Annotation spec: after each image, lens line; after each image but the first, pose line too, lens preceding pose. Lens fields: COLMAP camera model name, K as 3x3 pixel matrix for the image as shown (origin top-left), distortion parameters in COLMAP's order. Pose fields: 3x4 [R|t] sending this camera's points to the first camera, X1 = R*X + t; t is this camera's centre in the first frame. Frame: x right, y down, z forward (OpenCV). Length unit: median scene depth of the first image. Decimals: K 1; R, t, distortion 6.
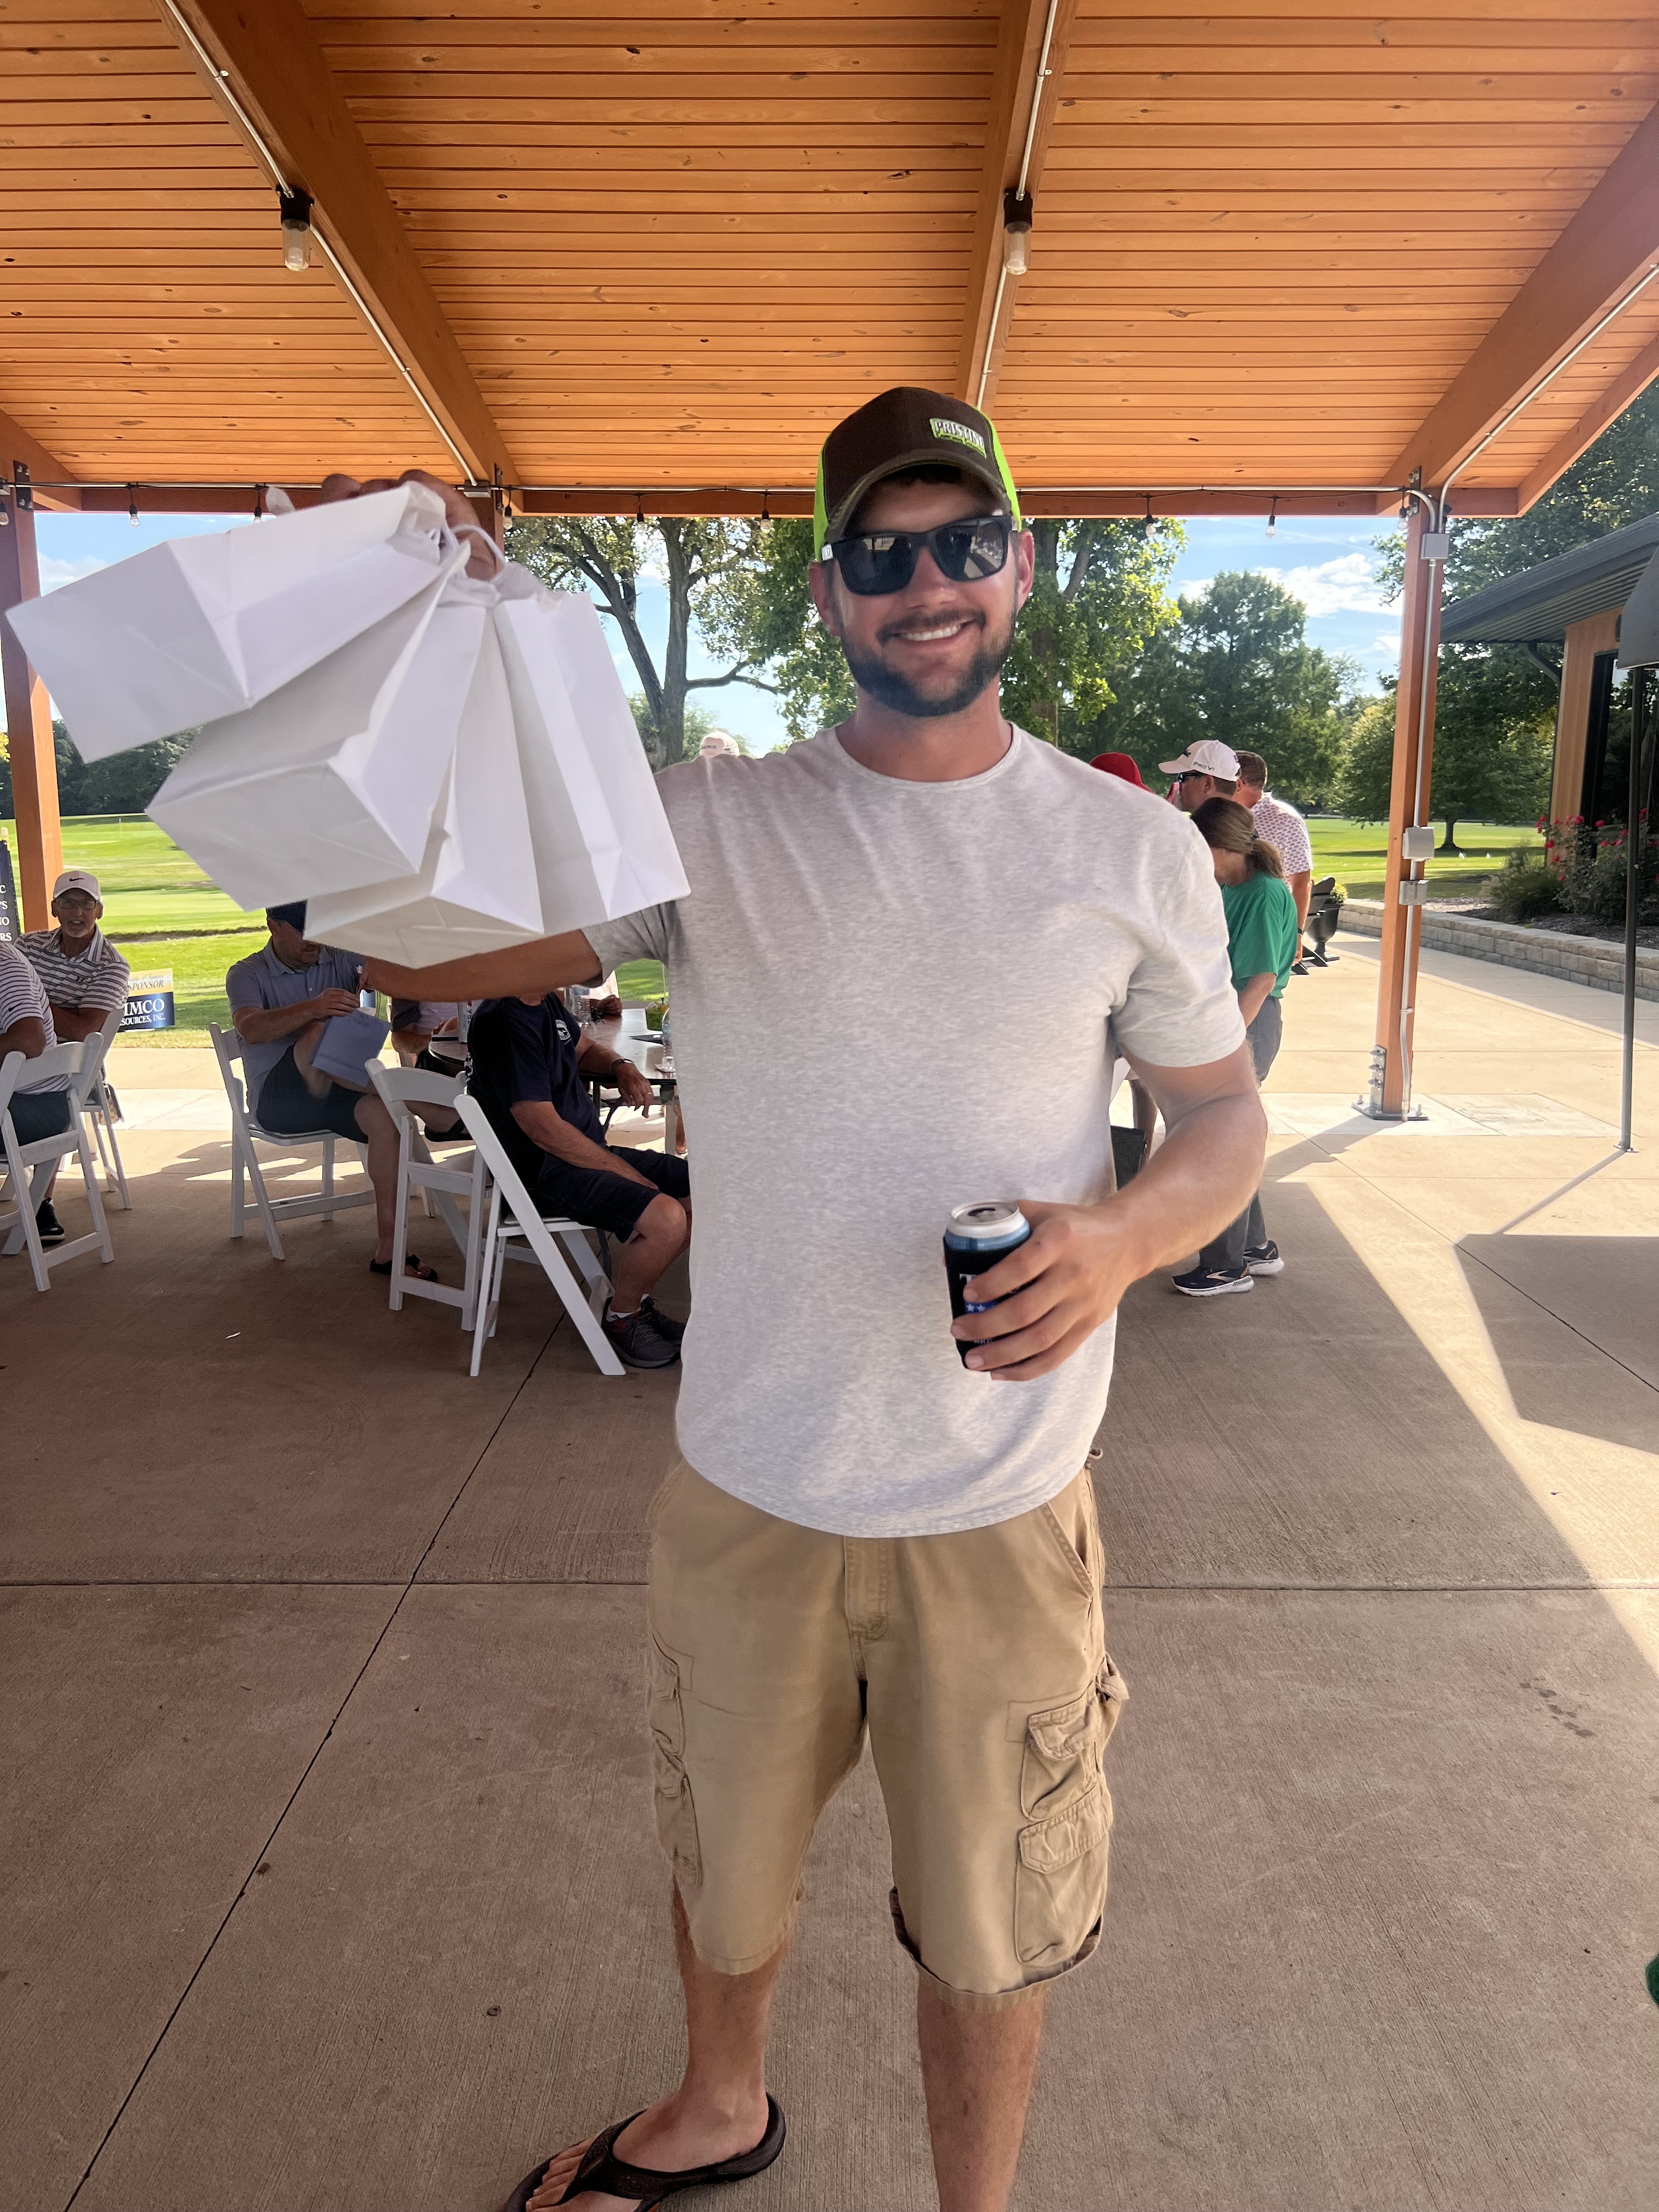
lens RADIAL K [[1677.8, 0, 834.6], [0, 1677.8, 1109.8], [0, 0, 1]] dist [0.048128, -0.043642]
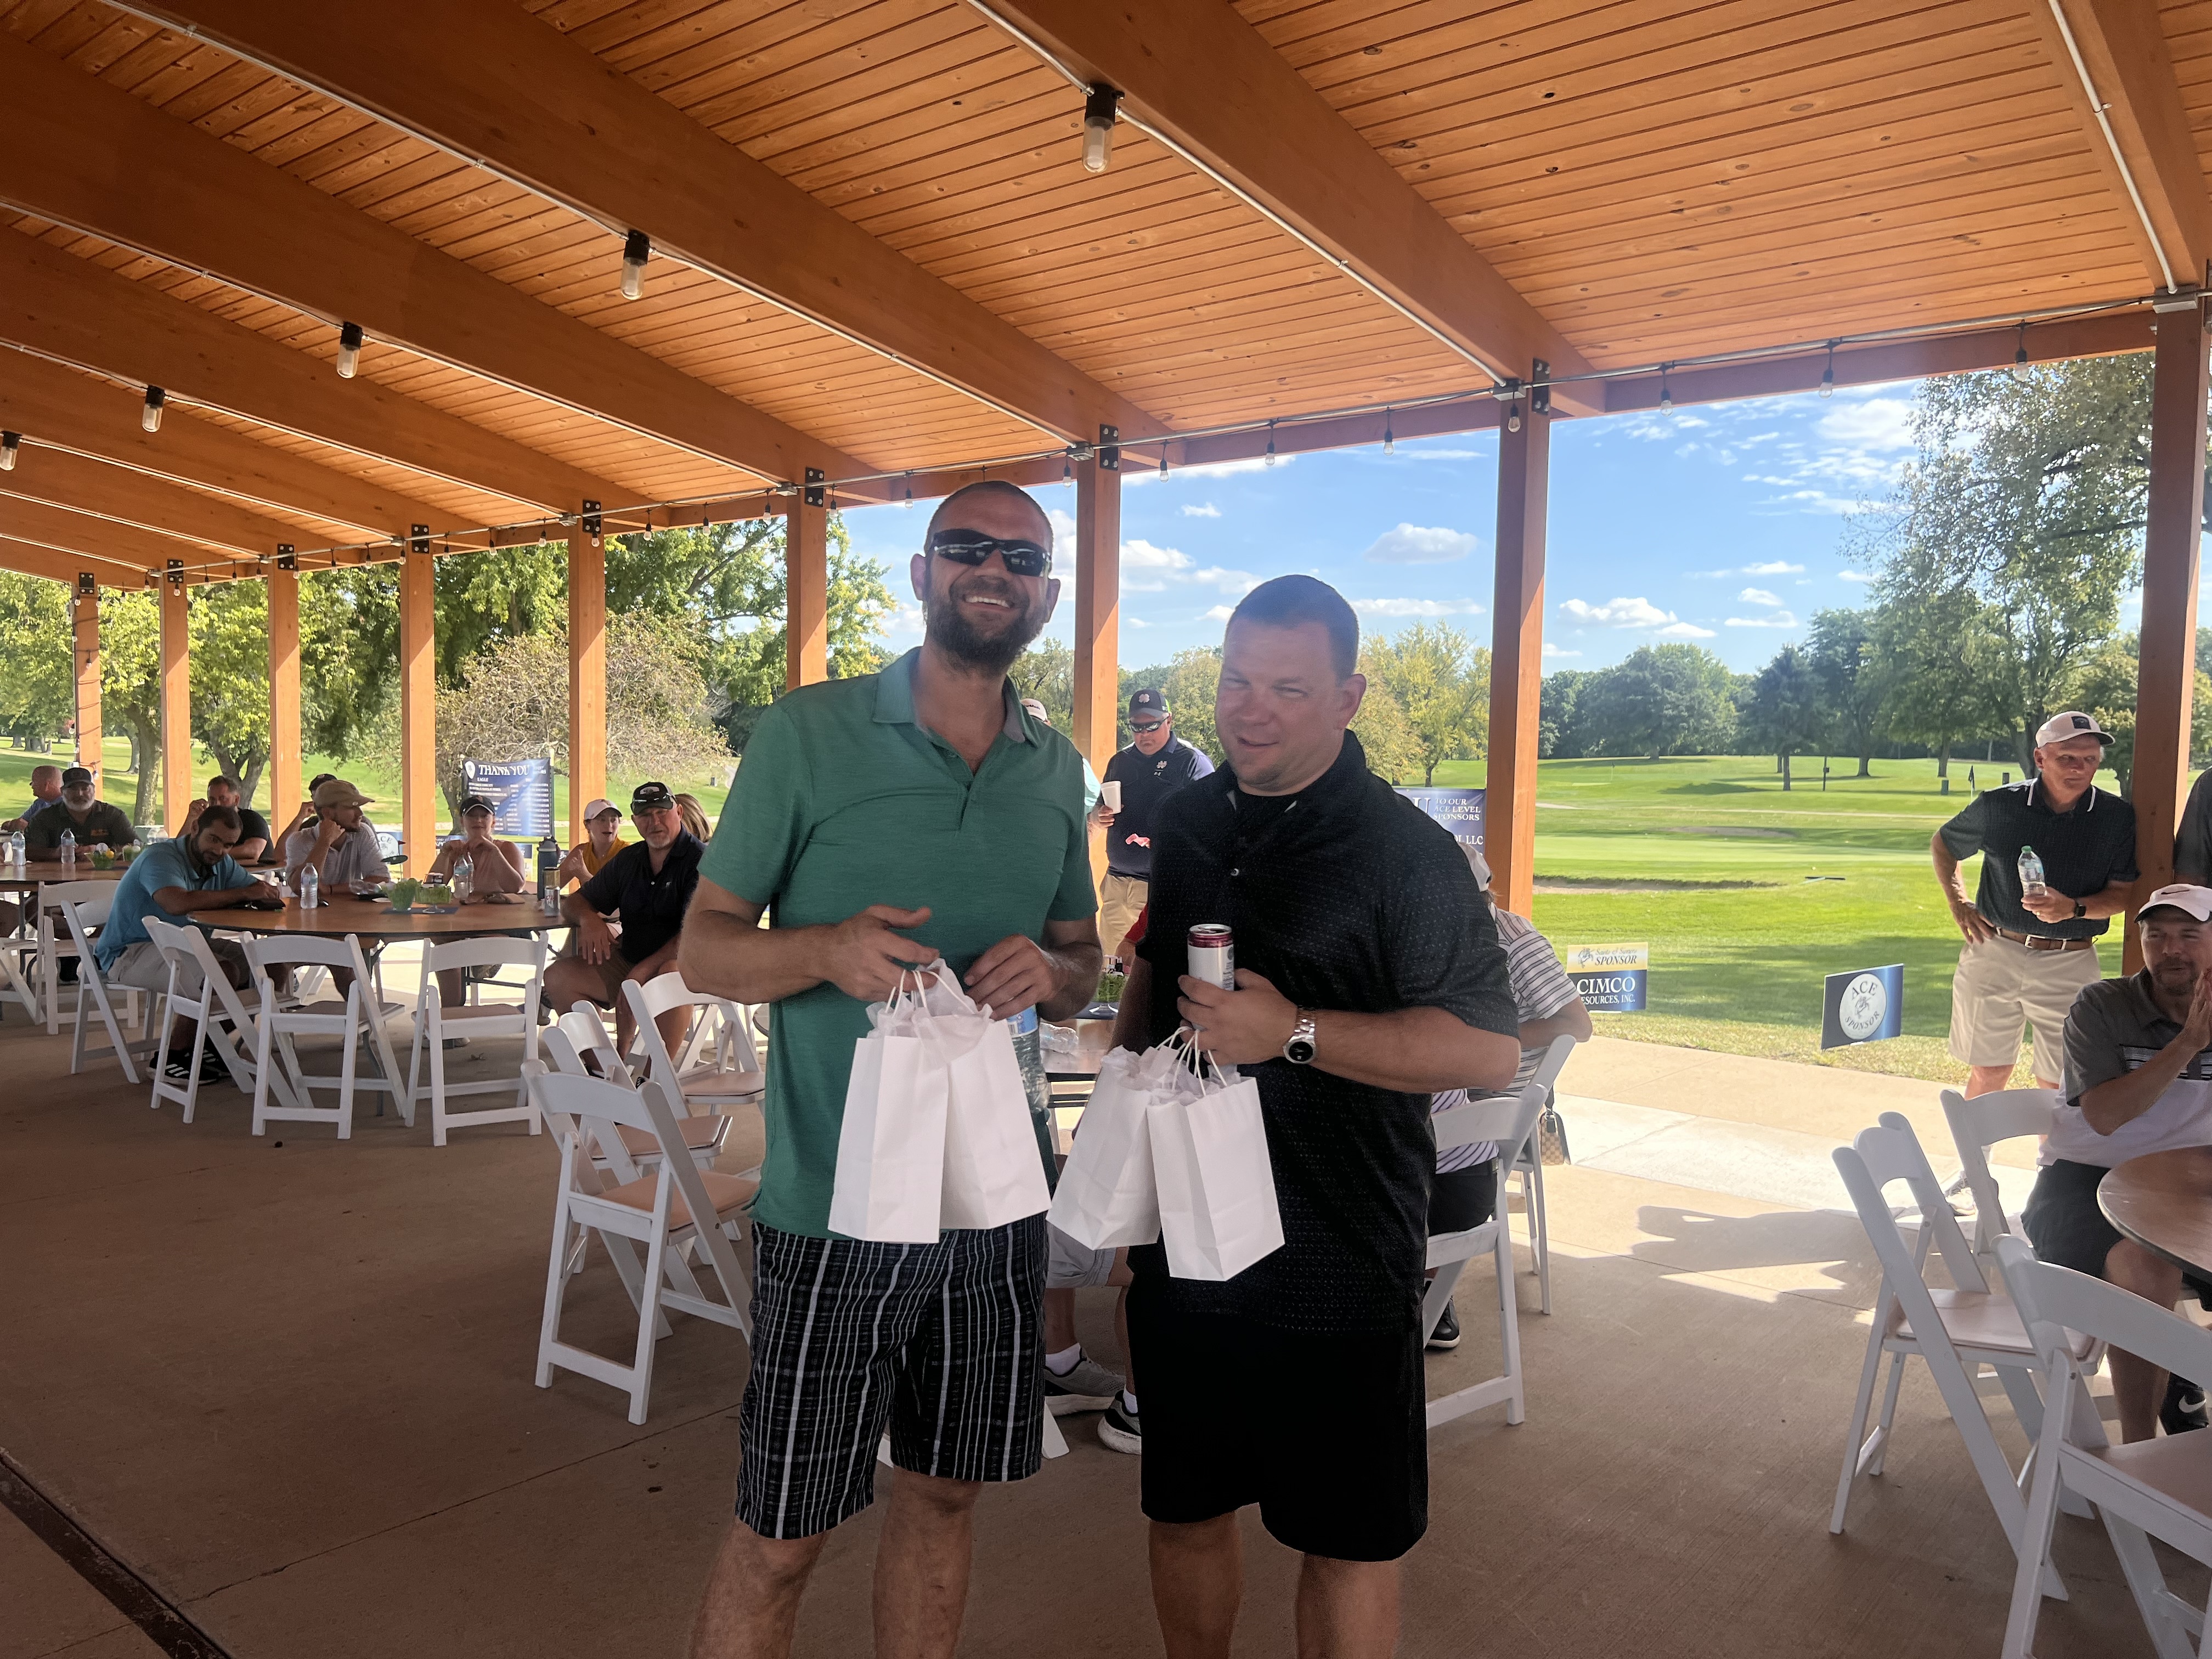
lens RADIAL K [[1677.8, 0, 1086.5], [0, 1677.8, 841.9], [0, 0, 1]] dist [0.048128, -0.043642]
pose [[0.766731, 0.048550, -0.640131, -0.090811], [-0.127098, 0.988879, -0.077235, -0.042780], [0.629262, 0.140578, 0.764374, 0.220241]]
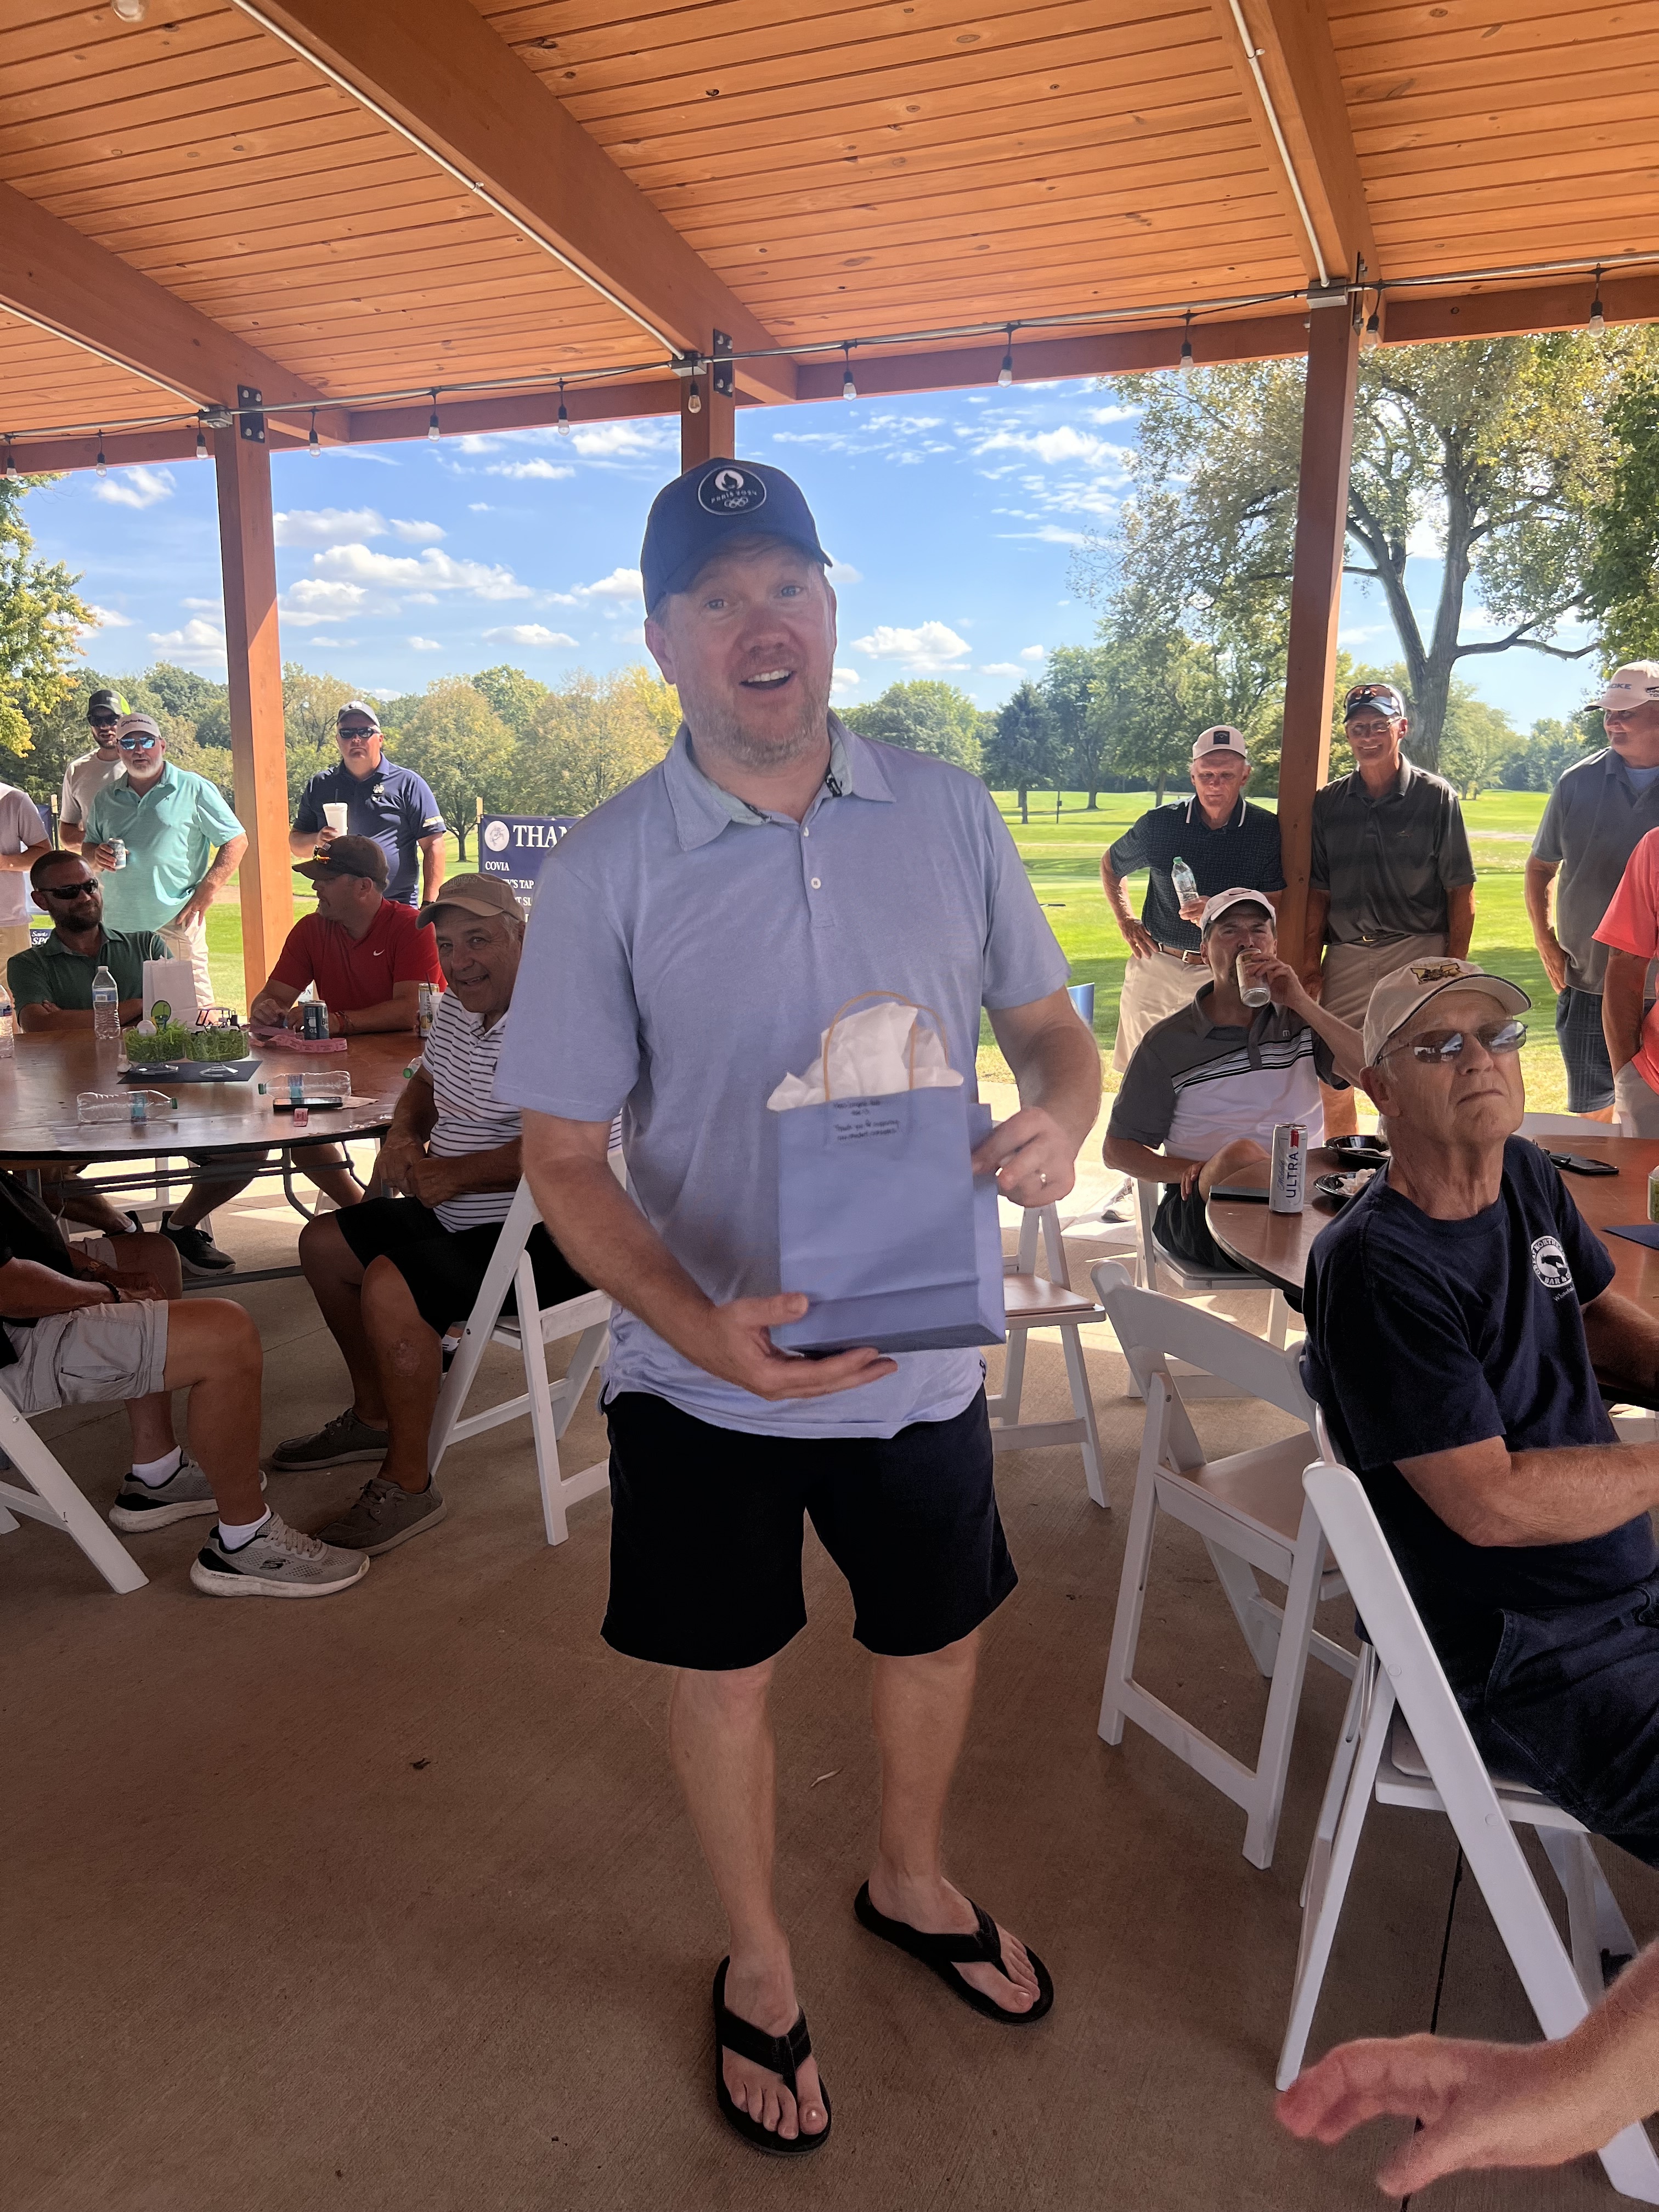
lens RADIAL K [[1677.8, 0, 804.7], [0, 1677.8, 1109.0], [0, 0, 1]] dist [0.048128, -0.043642]
pose [[0.907007, 0.087755, -0.411871, -0.086764], [-0.083300, 0.996108, 0.028795, -0.047820], [0.412795, 0.008192, 0.910787, 0.286268]]
